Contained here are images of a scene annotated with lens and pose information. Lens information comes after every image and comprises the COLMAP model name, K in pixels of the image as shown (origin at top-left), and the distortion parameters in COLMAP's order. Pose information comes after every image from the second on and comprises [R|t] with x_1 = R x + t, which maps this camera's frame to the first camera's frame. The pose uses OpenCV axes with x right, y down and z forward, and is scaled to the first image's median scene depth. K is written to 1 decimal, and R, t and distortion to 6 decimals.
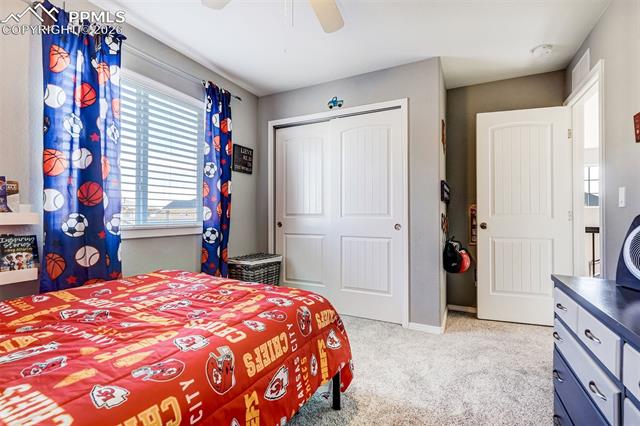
lens RADIAL K [[294.3, 0, 317.9], [0, 294.3, 216.3], [0, 0, 1]] dist [-0.003225, 0.000409]
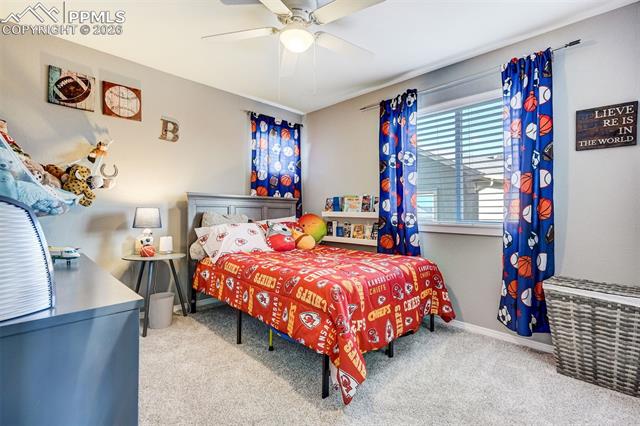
lens RADIAL K [[294.3, 0, 321.7], [0, 294.3, 213.7], [0, 0, 1]] dist [-0.003225, 0.000409]
pose [[-0.311229, -0.000590, -0.950335, 0.833445], [-0.017996, 0.999824, 0.005273, -0.006275], [0.950164, 0.018744, -0.311185, 1.017292]]
